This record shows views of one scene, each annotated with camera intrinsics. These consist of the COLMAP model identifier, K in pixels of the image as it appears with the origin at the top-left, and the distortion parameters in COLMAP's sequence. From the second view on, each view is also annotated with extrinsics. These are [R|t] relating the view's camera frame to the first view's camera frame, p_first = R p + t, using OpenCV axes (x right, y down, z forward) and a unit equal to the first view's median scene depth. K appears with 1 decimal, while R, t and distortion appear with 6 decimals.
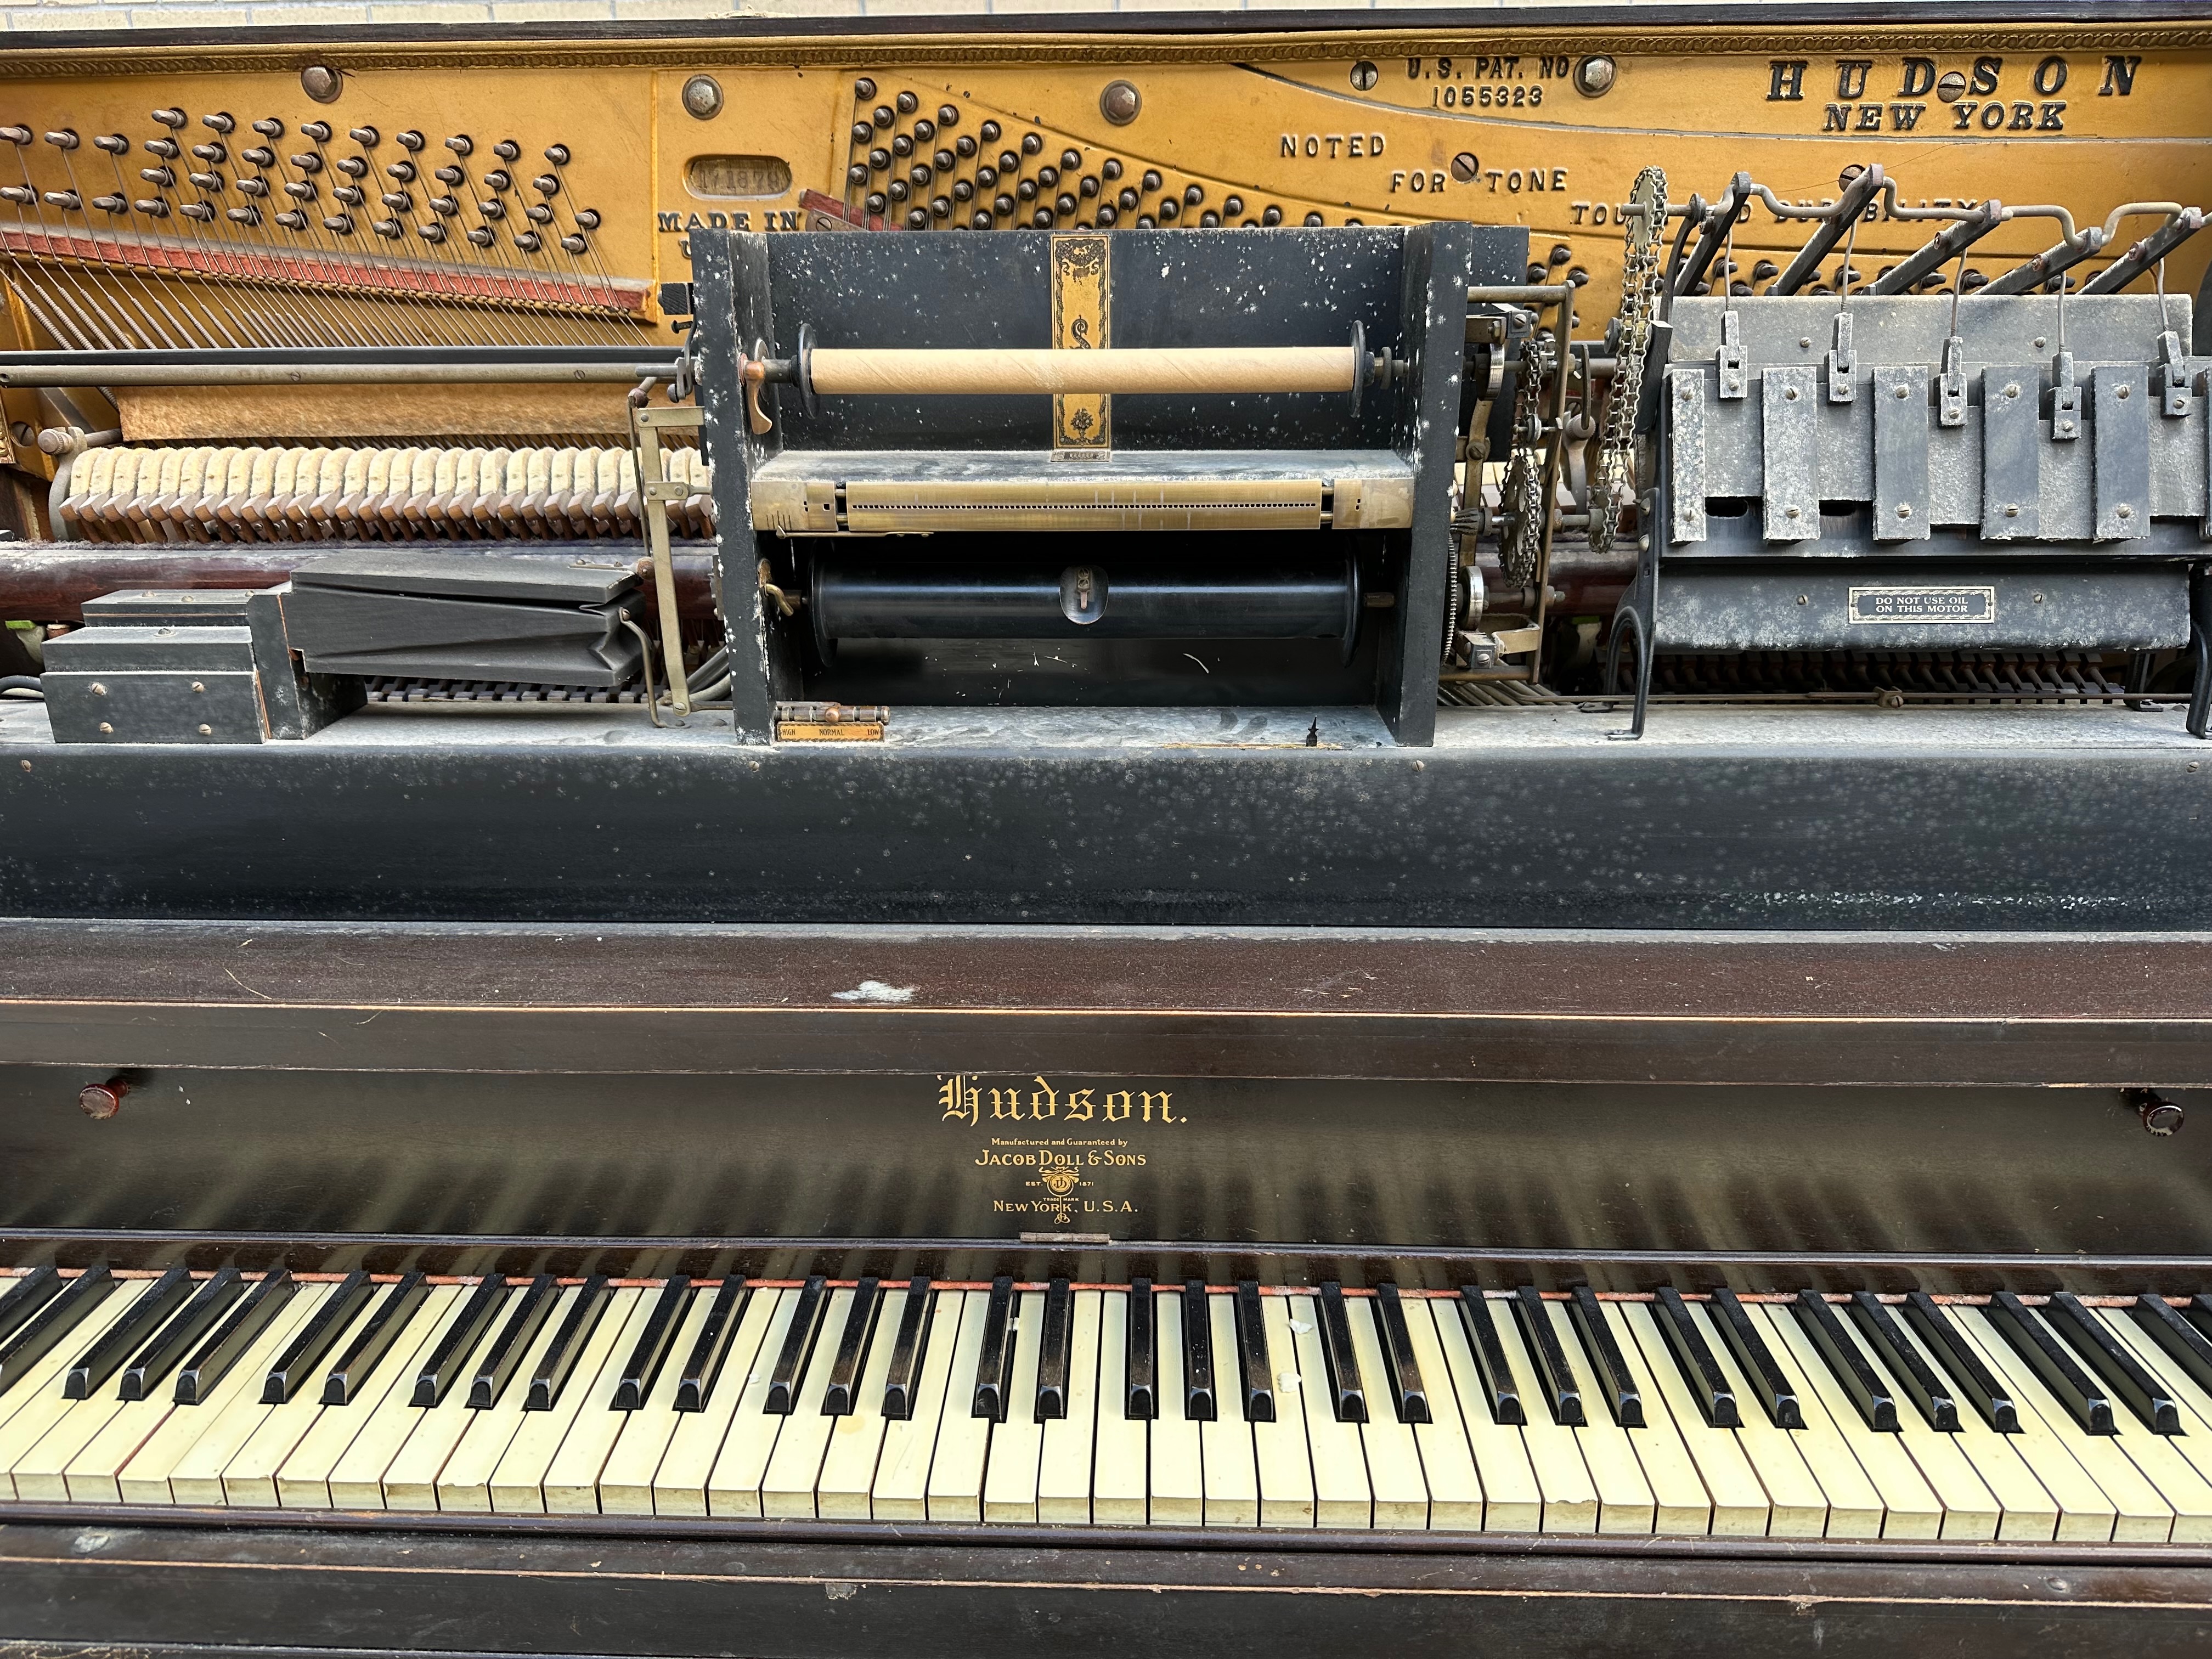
lens RADIAL K [[1543.5, 0, 1034.5], [0, 1543.5, 828.9], [0, 0, 1]] dist [0.056112, -0.071821]
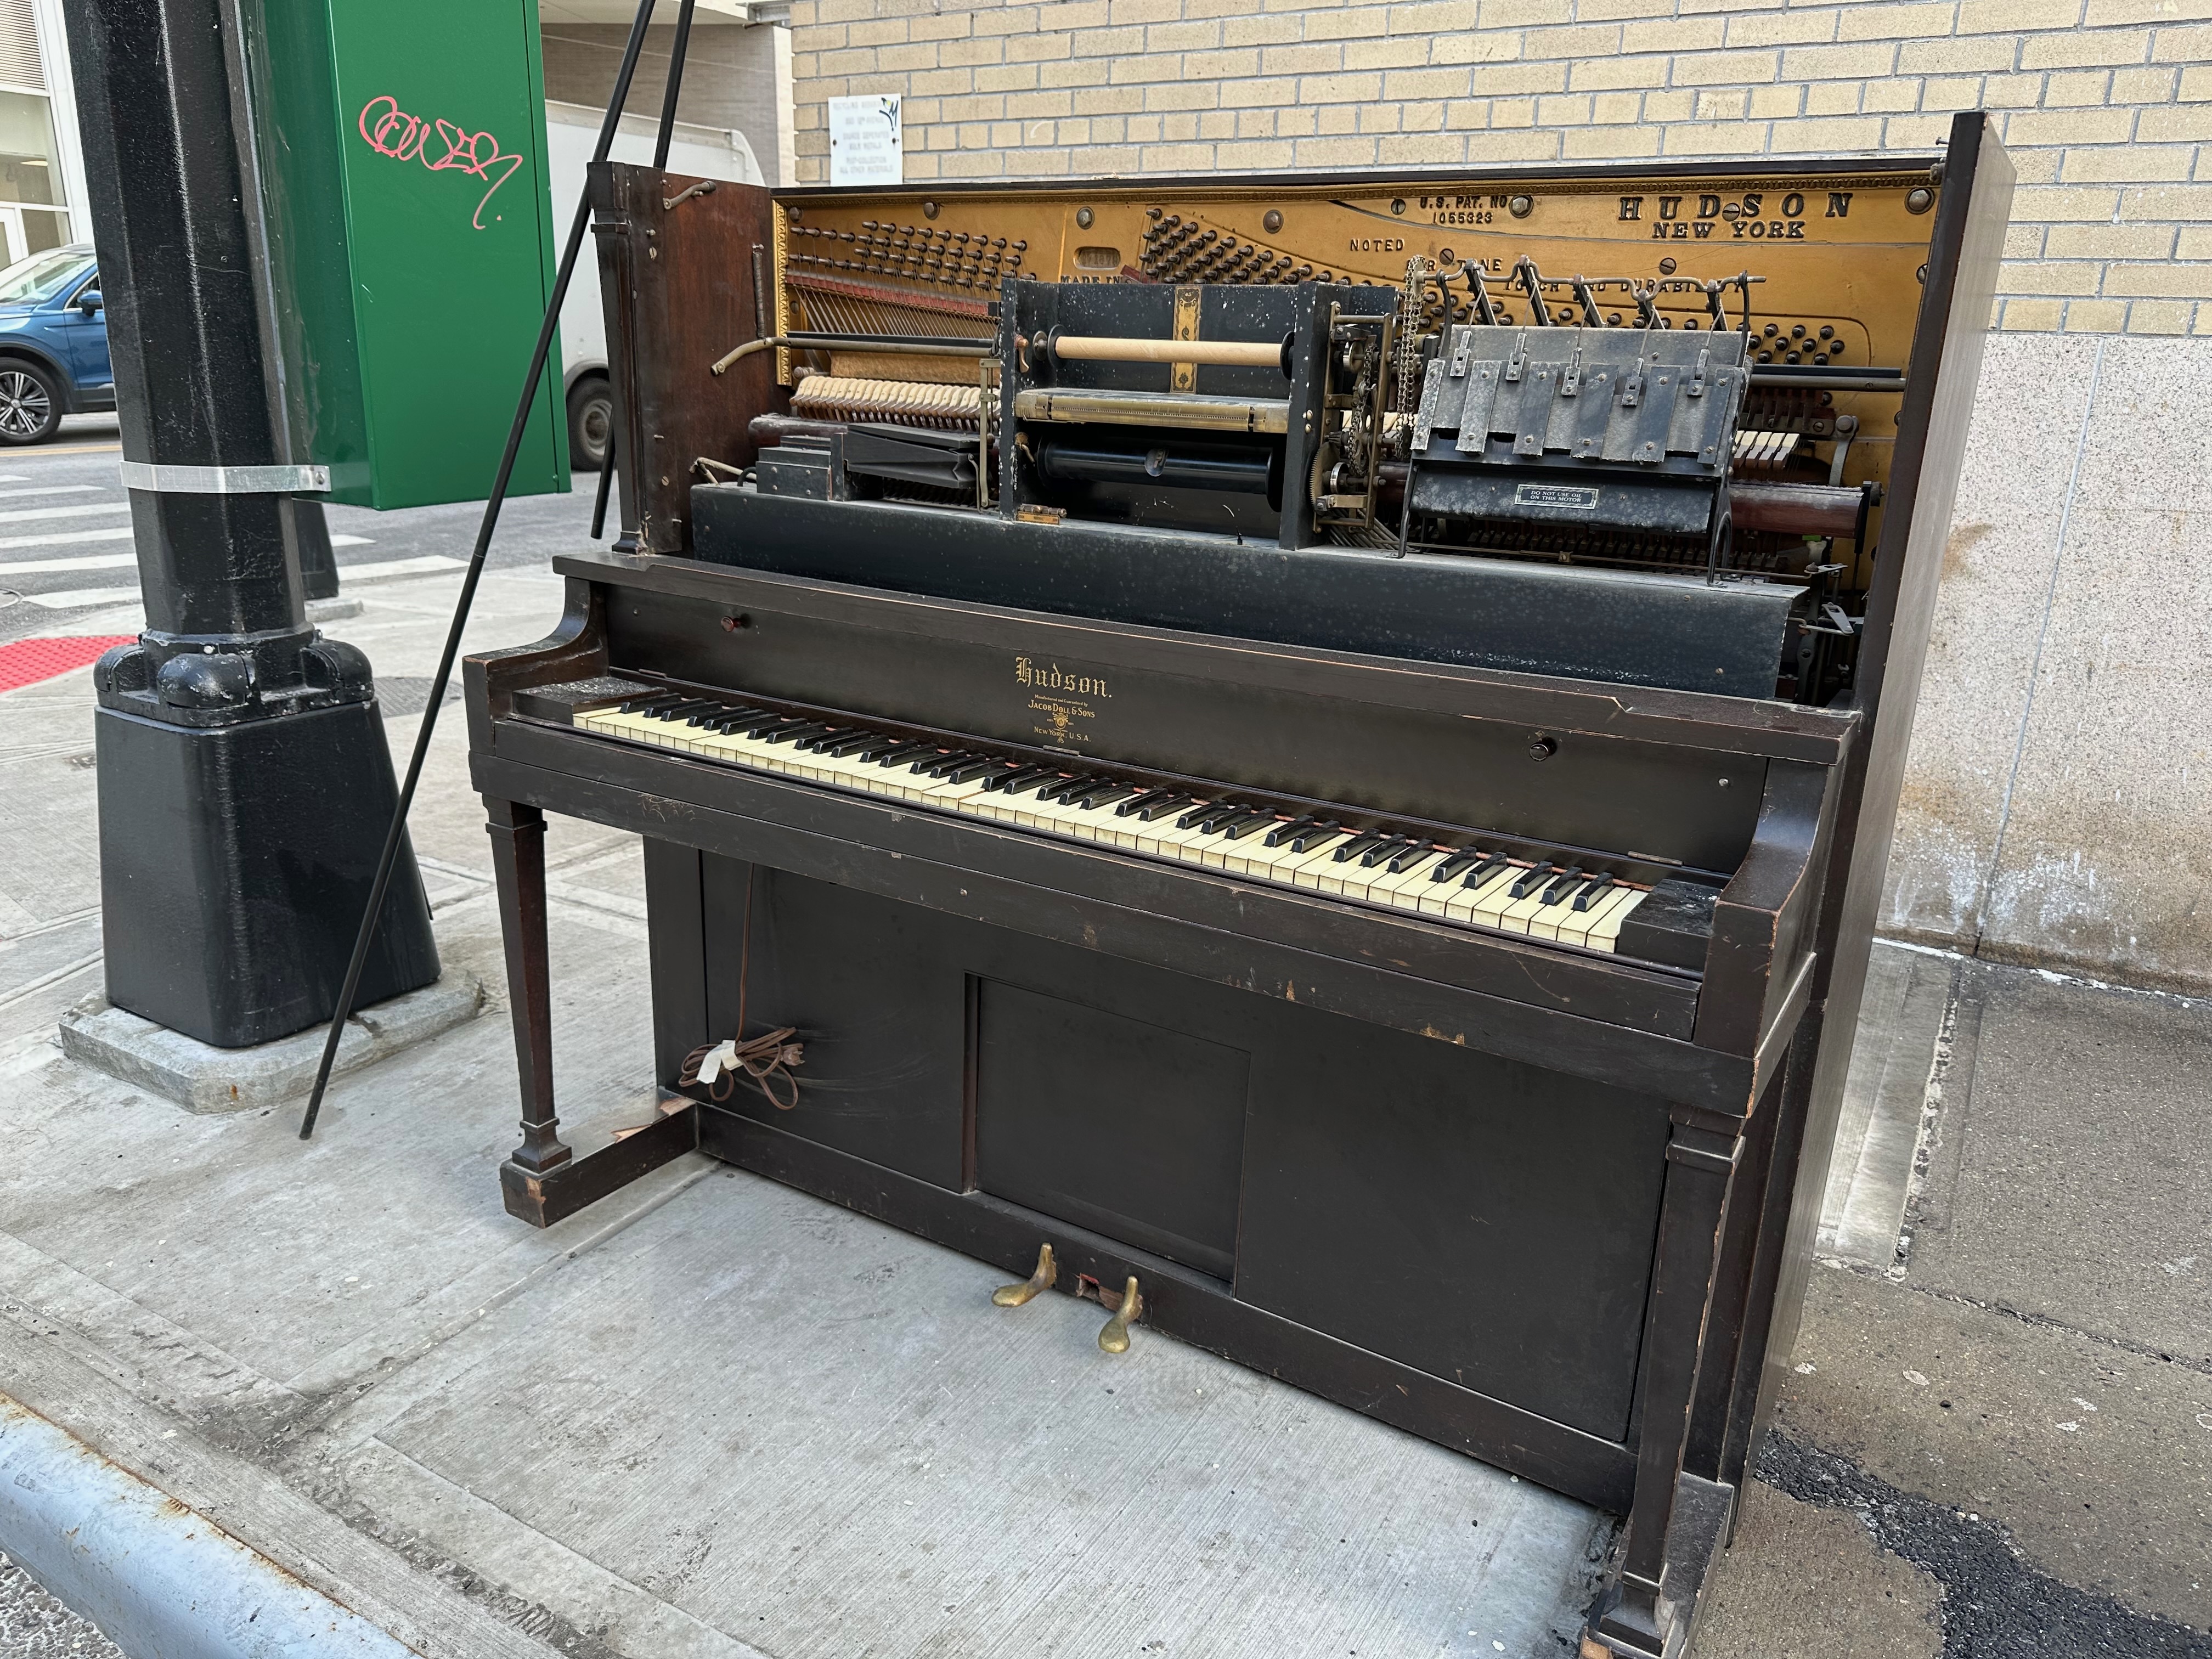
lens RADIAL K [[1583.7, 0, 1106.0], [0, 1583.7, 829.5], [0, 0, 1]] dist [0.187656, -0.367775]
pose [[0.865944, 0.180154, -0.466568, 0.942589], [-0.209908, 0.977646, -0.012091, 0.325784], [0.453961, 0.108406, 0.884402, -0.754927]]
